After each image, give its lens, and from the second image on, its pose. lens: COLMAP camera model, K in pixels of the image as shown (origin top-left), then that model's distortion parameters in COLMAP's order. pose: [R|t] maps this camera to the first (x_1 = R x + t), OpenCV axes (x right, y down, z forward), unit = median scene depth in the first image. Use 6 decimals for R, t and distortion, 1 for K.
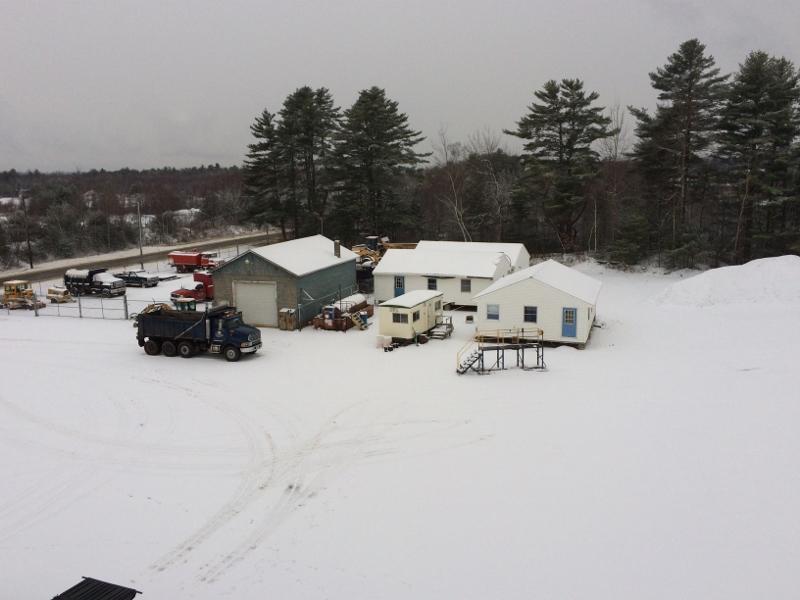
lens RADIAL K [[720.5, 0, 400.6], [0, 720.5, 298.9], [0, 0, 1]] dist [0.003093, -0.000012]
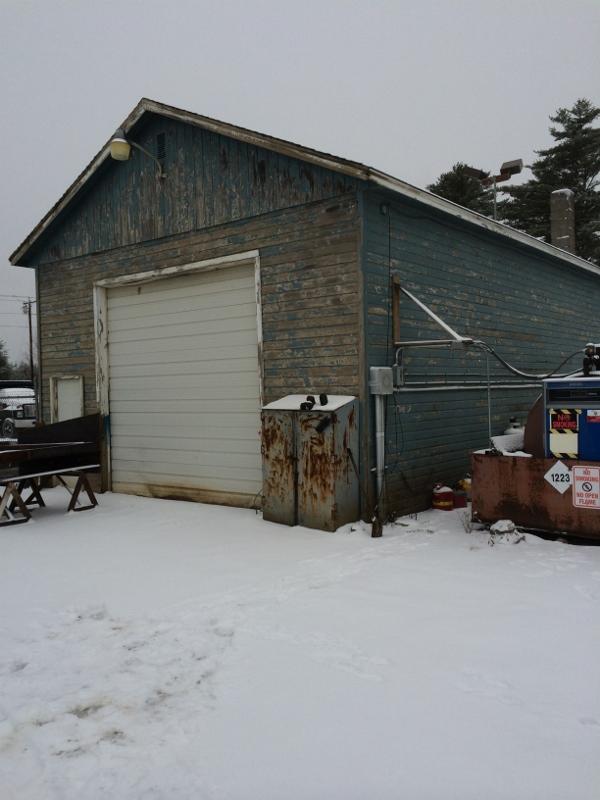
lens RADIAL K [[694.2, 0, 298.9], [0, 694.2, 396.9], [0, 0, 1]] dist [0.004947, 0.000610]
pose [[0.942063, -0.000910, -0.335435, -0.104839], [-0.050663, 0.988139, -0.144966, 0.037810], [0.331588, 0.153561, 0.930843, 0.846692]]
